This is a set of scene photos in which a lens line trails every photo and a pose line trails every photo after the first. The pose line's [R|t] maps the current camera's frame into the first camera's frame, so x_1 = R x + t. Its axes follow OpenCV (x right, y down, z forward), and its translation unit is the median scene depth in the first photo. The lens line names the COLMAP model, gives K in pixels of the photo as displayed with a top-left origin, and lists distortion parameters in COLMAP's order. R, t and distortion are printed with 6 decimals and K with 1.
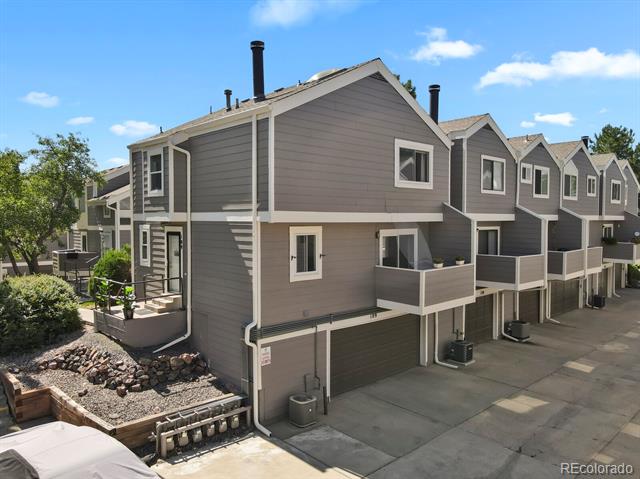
lens RADIAL K [[465.9, 0, 322.5], [0, 465.9, 236.5], [0, 0, 1]] dist [0.003373, -0.006758]
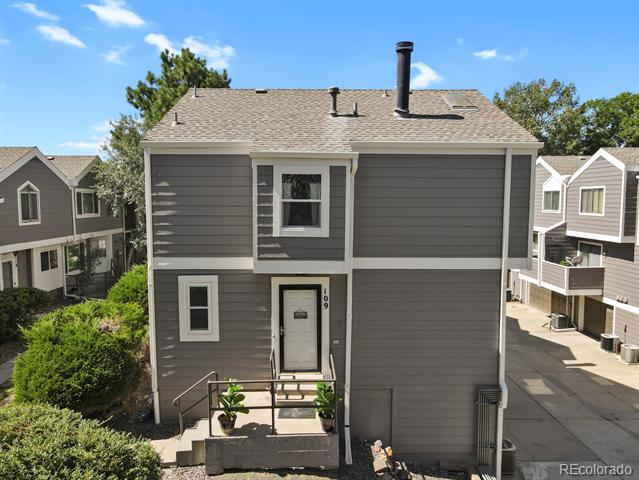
lens RADIAL K [[465.1, 0, 321.5], [0, 465.1, 242.3], [0, 0, 1]] dist [0.003373, -0.006758]
pose [[0.661698, -0.066358, 0.746829, -0.973273], [0.018207, 0.997204, 0.072473, -0.147761], [-0.749550, -0.034358, 0.661056, 0.650932]]
